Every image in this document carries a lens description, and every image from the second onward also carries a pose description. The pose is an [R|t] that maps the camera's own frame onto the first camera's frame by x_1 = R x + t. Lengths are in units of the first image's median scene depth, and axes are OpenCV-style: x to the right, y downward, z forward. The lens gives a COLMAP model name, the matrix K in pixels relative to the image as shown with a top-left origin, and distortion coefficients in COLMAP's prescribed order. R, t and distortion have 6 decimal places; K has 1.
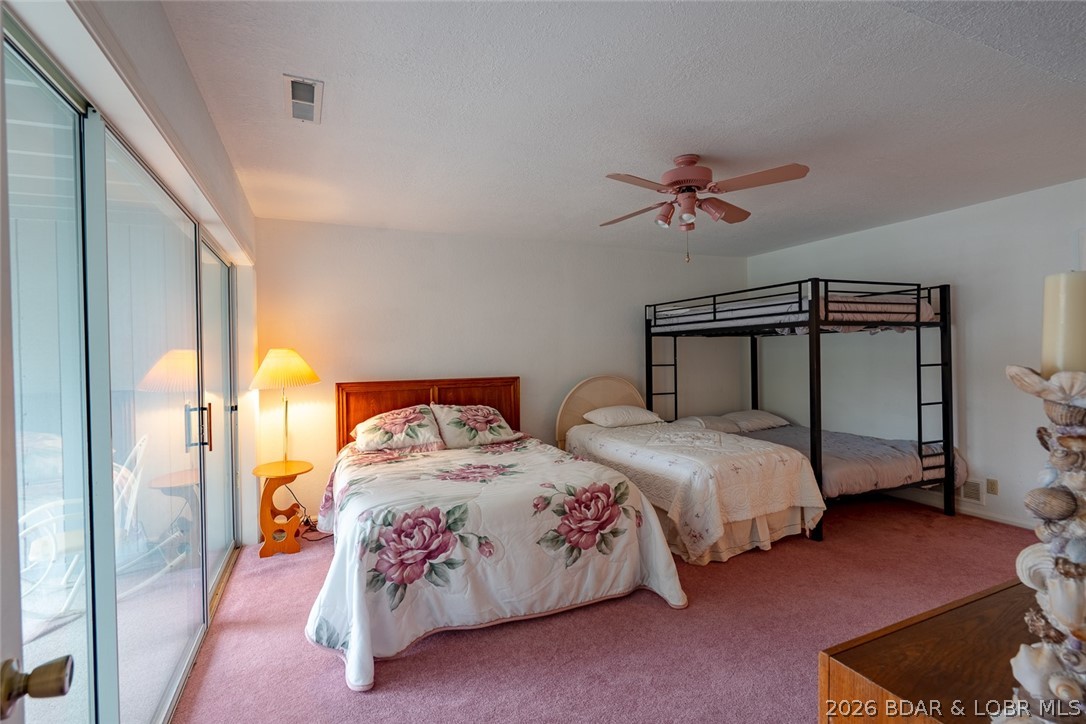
lens RADIAL K [[517.2, 0, 543.0], [0, 517.2, 362.0], [0, 0, 1]] dist [0.000546, 0.001024]
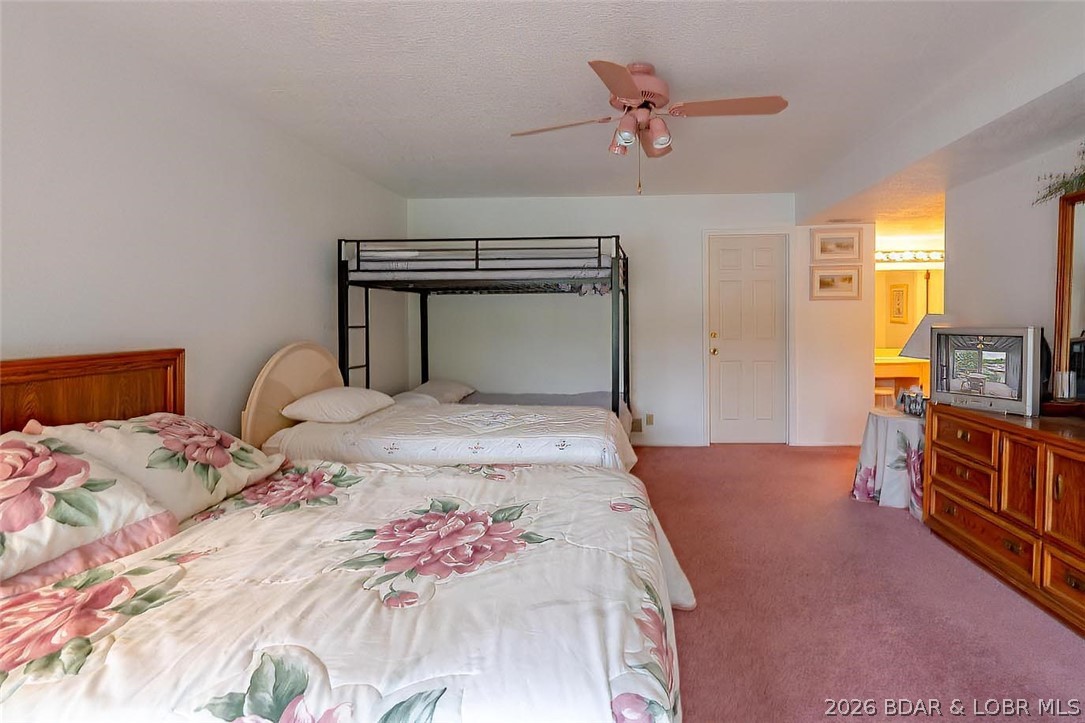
lens RADIAL K [[565.0, 0, 542.5], [0, 565.0, 339.8], [0, 0, 1]] dist [-0.001051, 0.000115]
pose [[0.450819, -0.017650, 0.892441, -0.481420], [0.010270, 0.999841, 0.014587, 0.020720], [-0.892556, 0.002589, 0.450928, 0.589767]]
